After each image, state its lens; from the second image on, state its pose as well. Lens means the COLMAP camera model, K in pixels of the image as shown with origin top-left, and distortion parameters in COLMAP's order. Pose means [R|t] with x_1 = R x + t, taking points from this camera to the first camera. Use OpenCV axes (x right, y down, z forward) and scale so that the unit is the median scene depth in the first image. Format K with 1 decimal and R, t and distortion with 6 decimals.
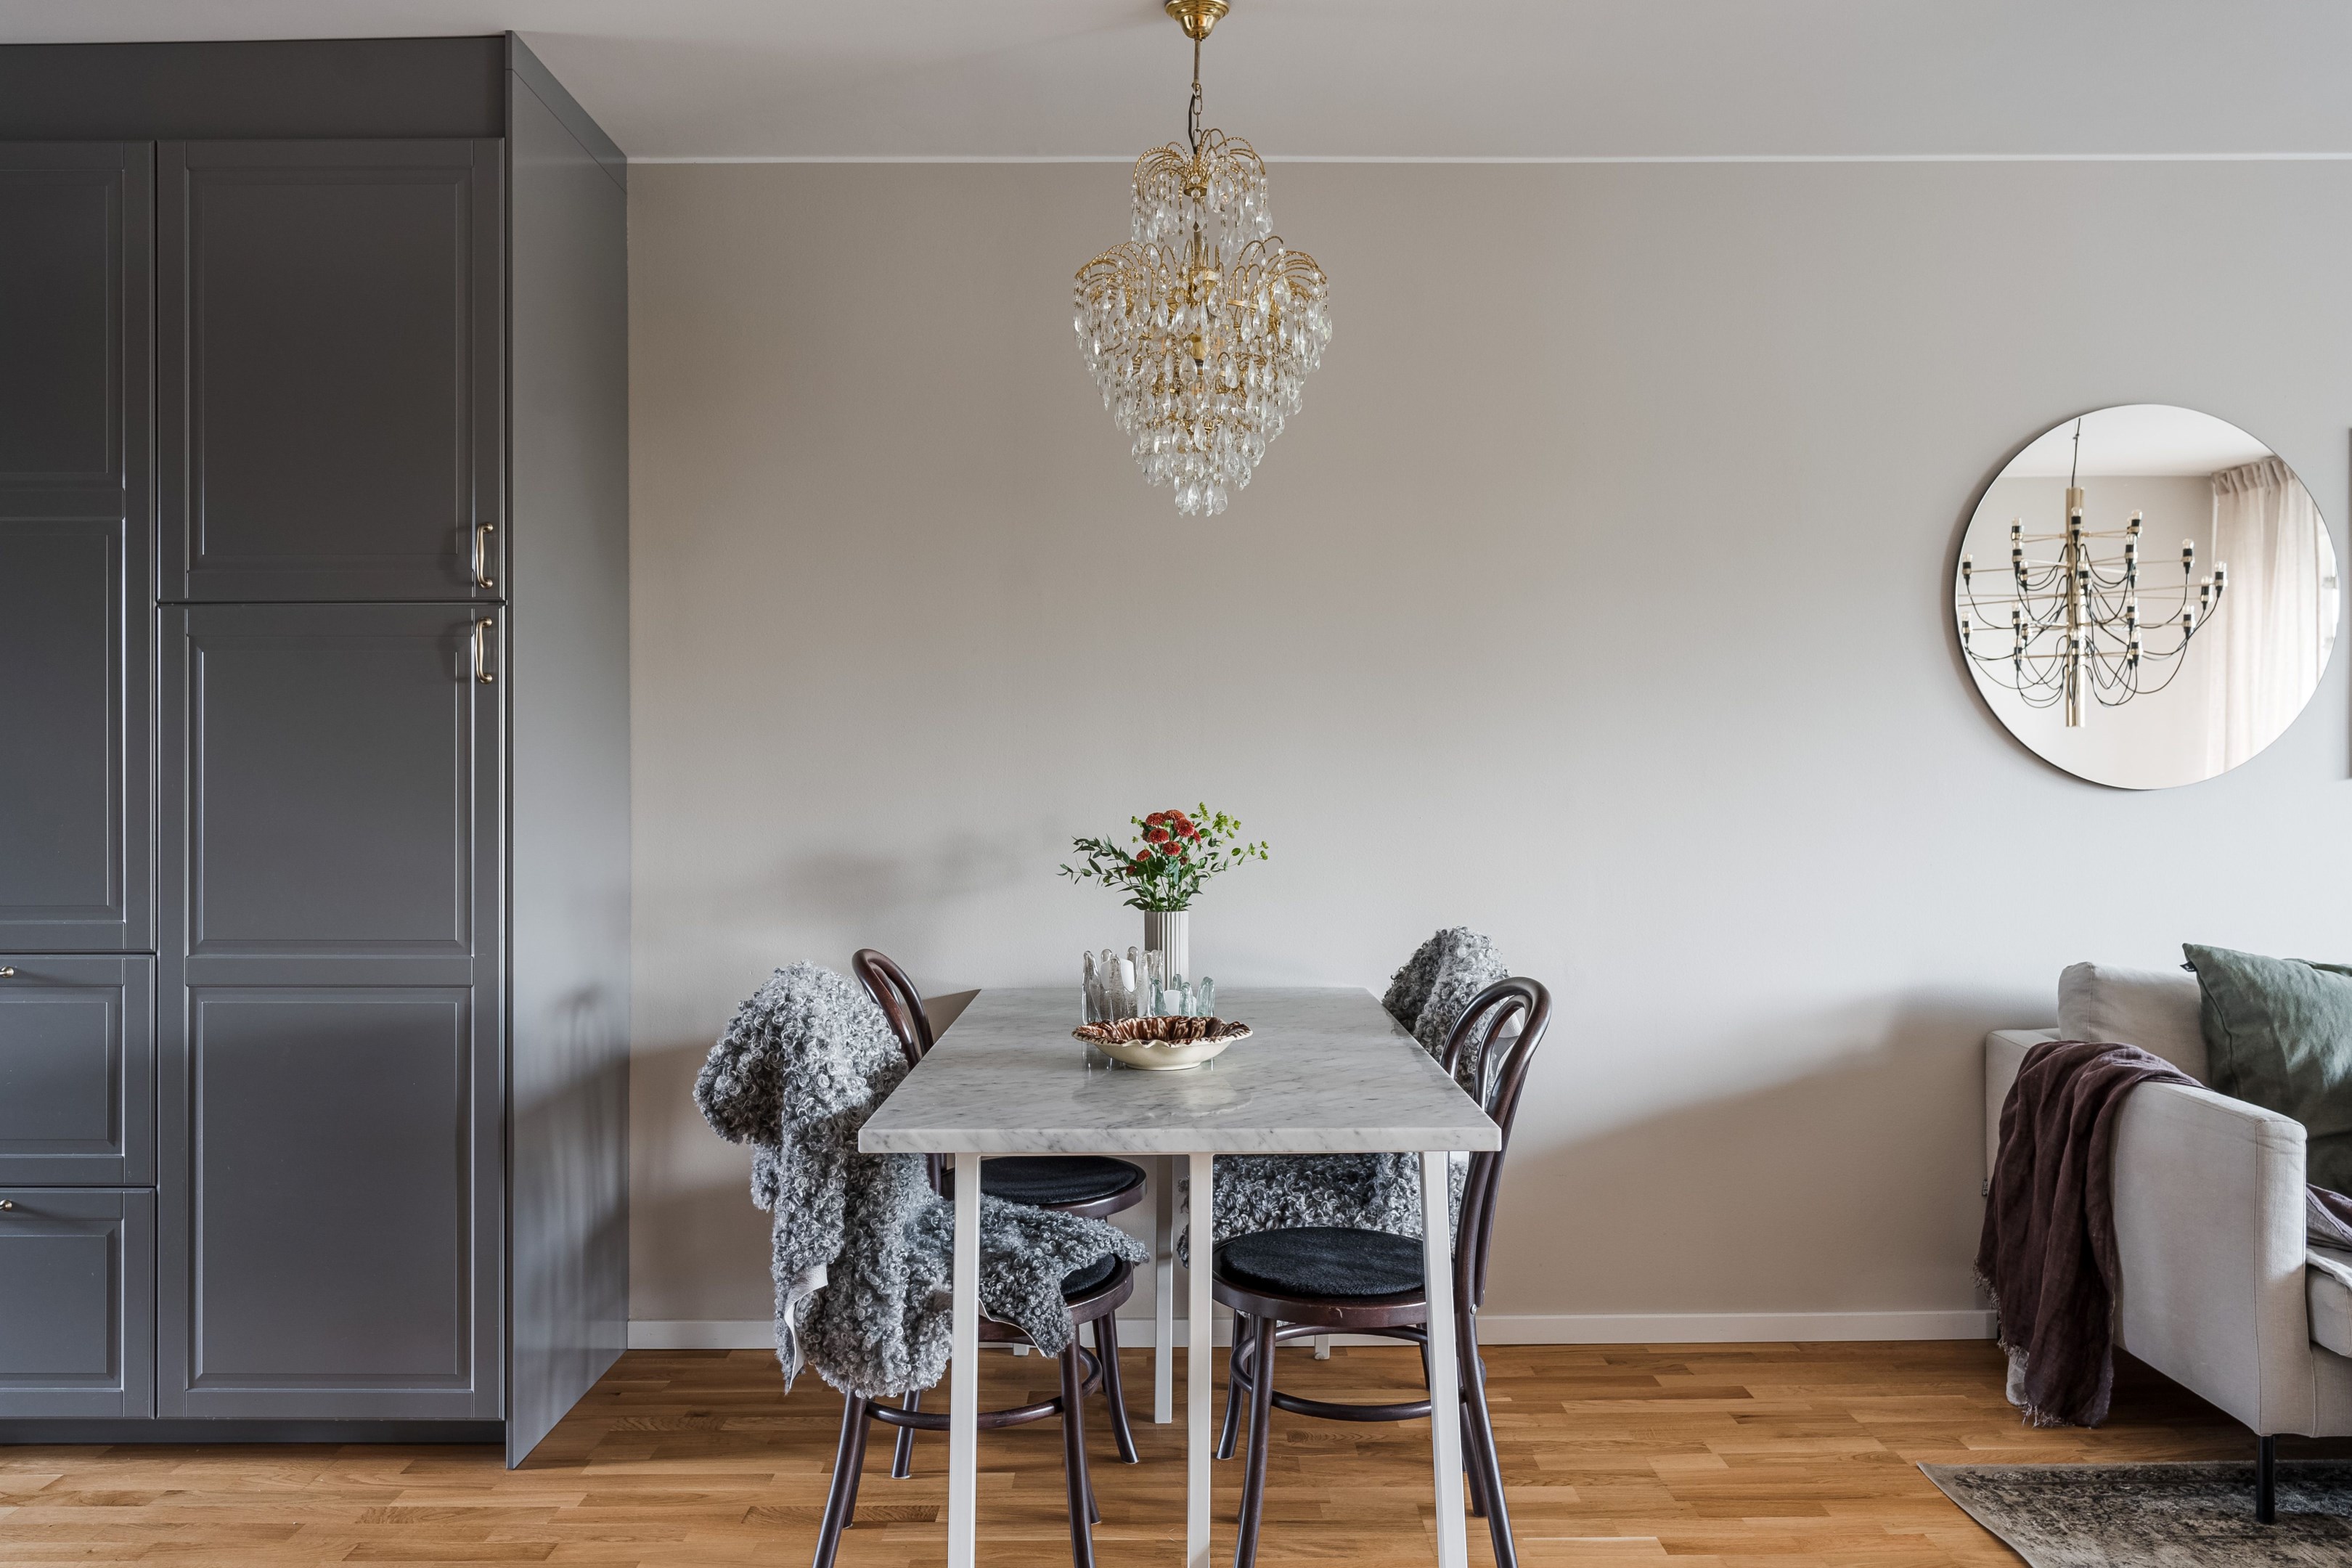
lens RADIAL K [[1664.0, 0, 1178.4], [0, 1664.0, 783.4], [0, 0, 1]] dist [-0.016924, 0.006912]
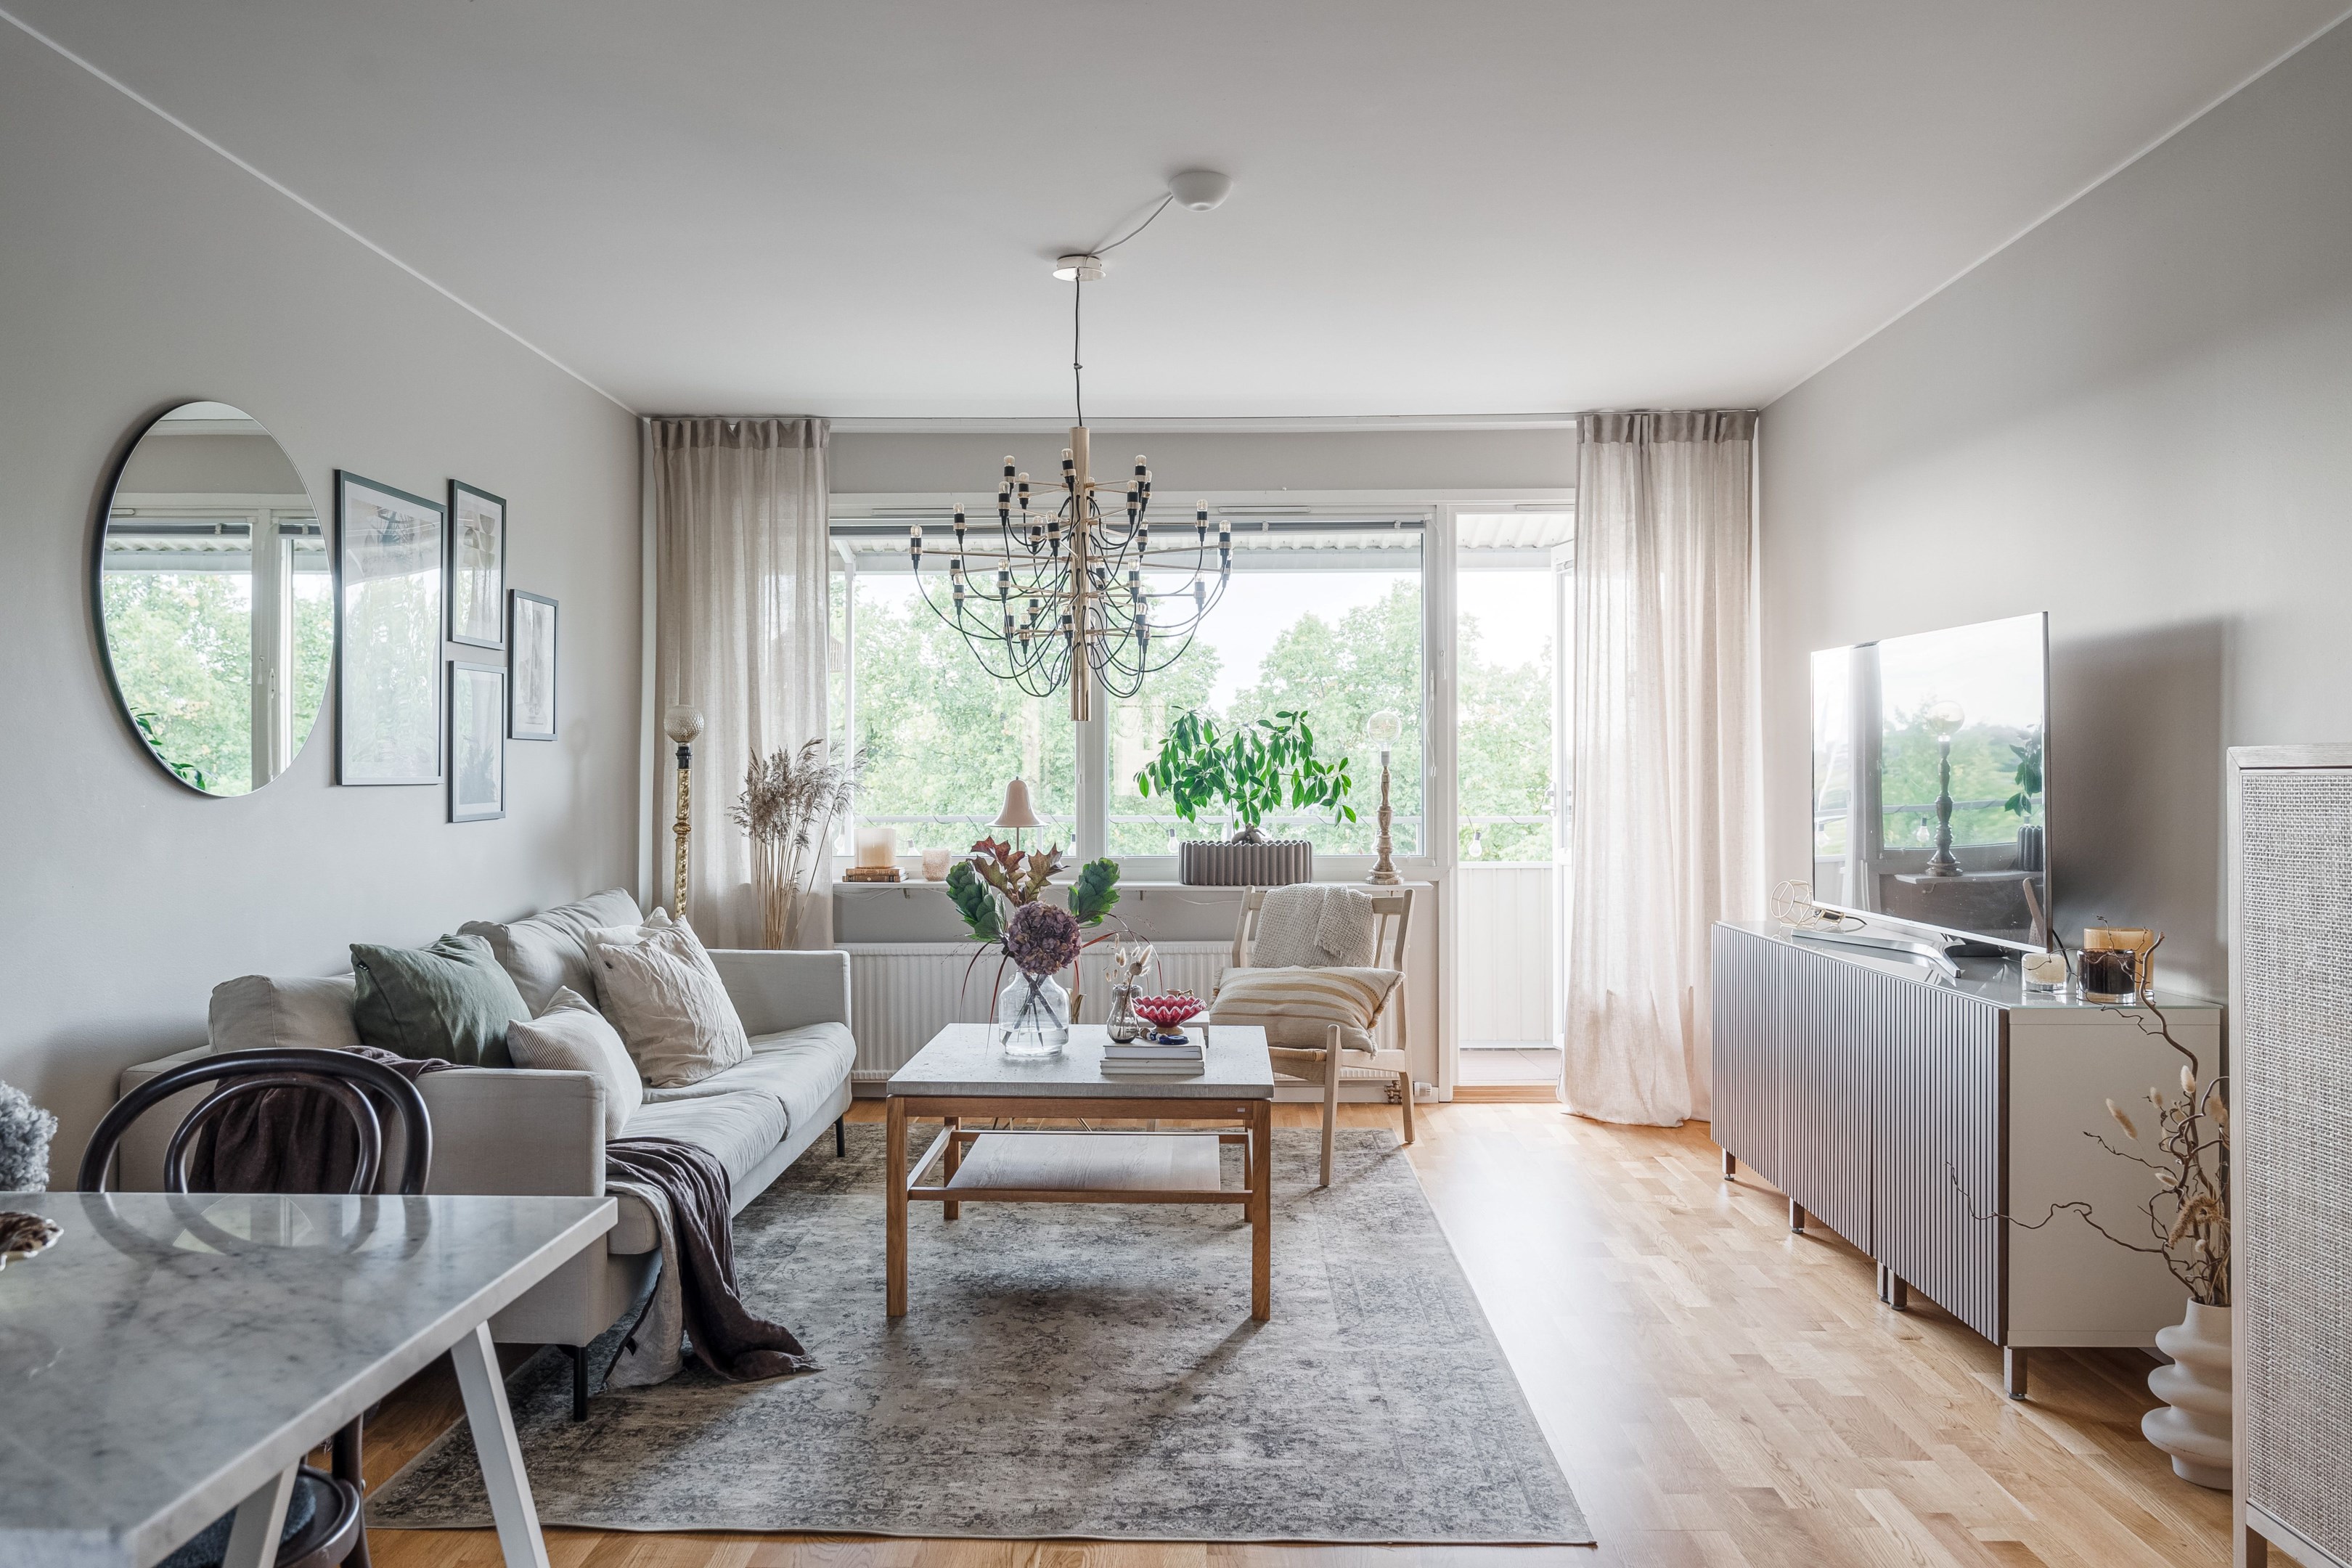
lens RADIAL K [[1664.0, 0, 1173.3], [0, 1664.0, 777.9], [0, 0, 1]] dist [-0.016924, 0.006912]
pose [[0.029789, 0.004617, 0.999546, -0.446550], [0.001397, 0.999988, -0.004661, -0.002980], [-0.999555, 0.001536, 0.029782, 0.475563]]
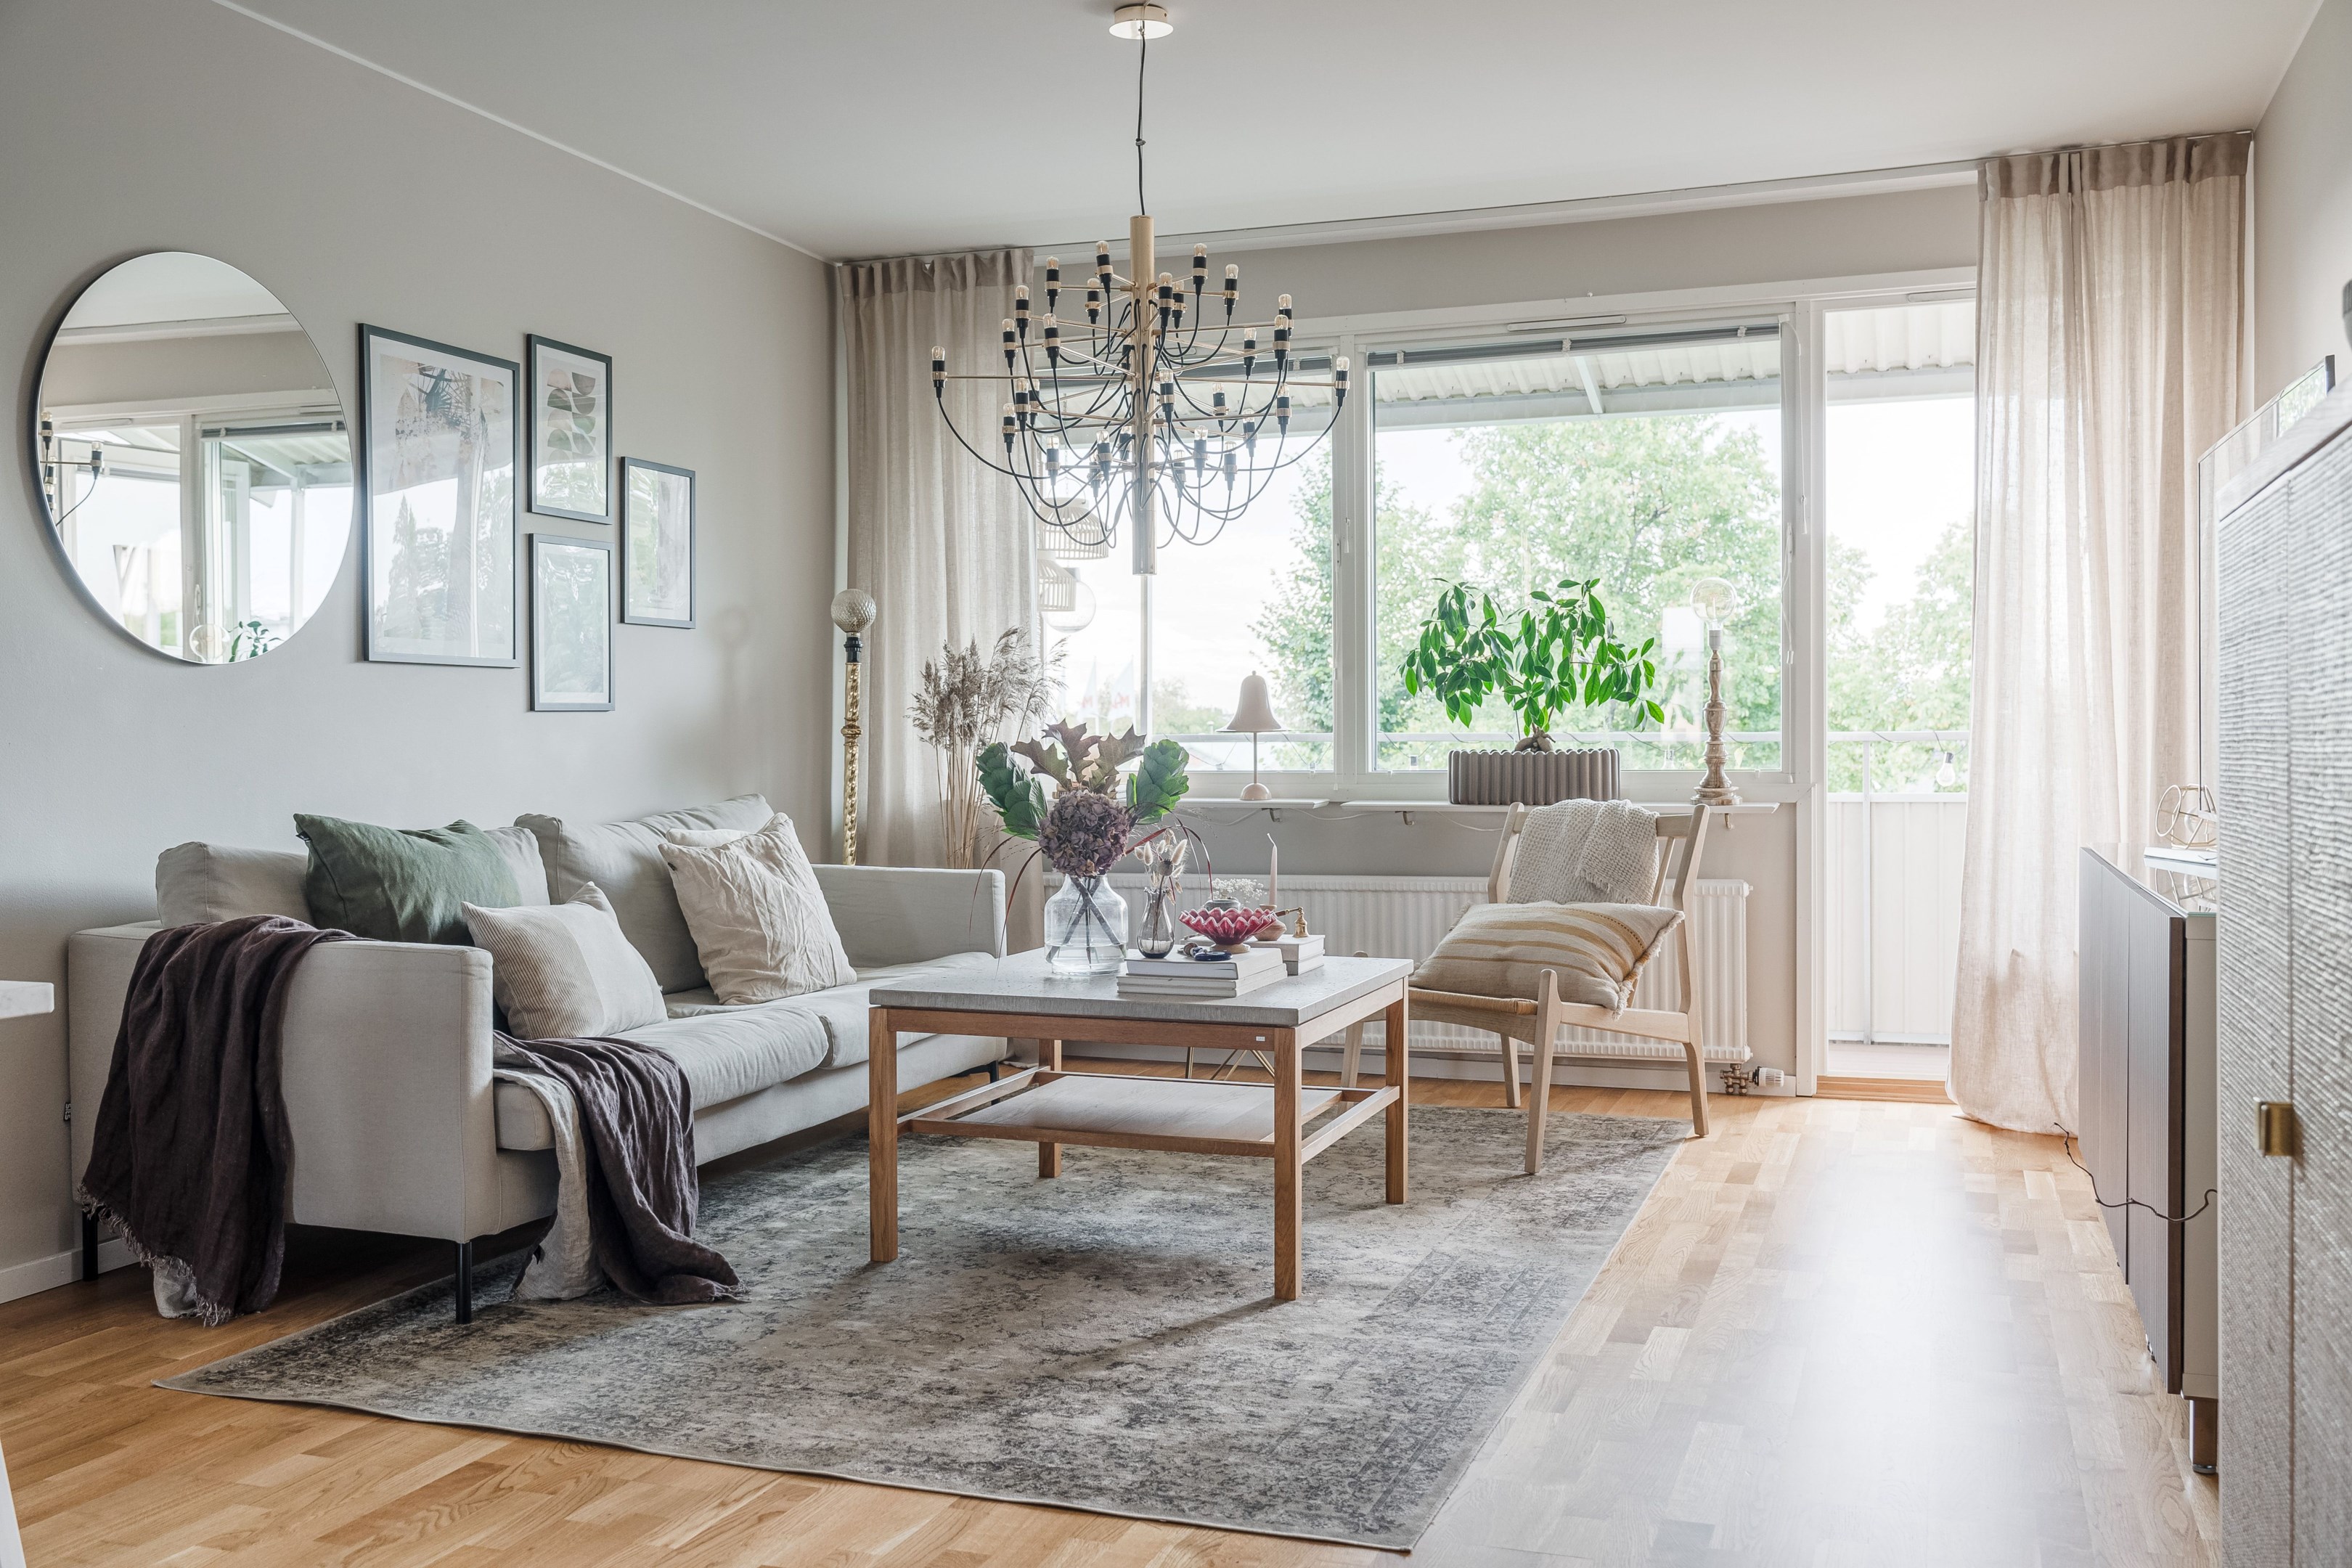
lens RADIAL K [[2096.8, 0, 1177.1], [0, 2096.8, 776.4], [0, 0, 1]] dist [-0.007416, 0.005663]
pose [[0.345897, -0.013886, 0.938170, -0.408385], [0.004453, 0.999904, 0.013158, 0.063124], [-0.938262, -0.000373, 0.345925, 0.073795]]
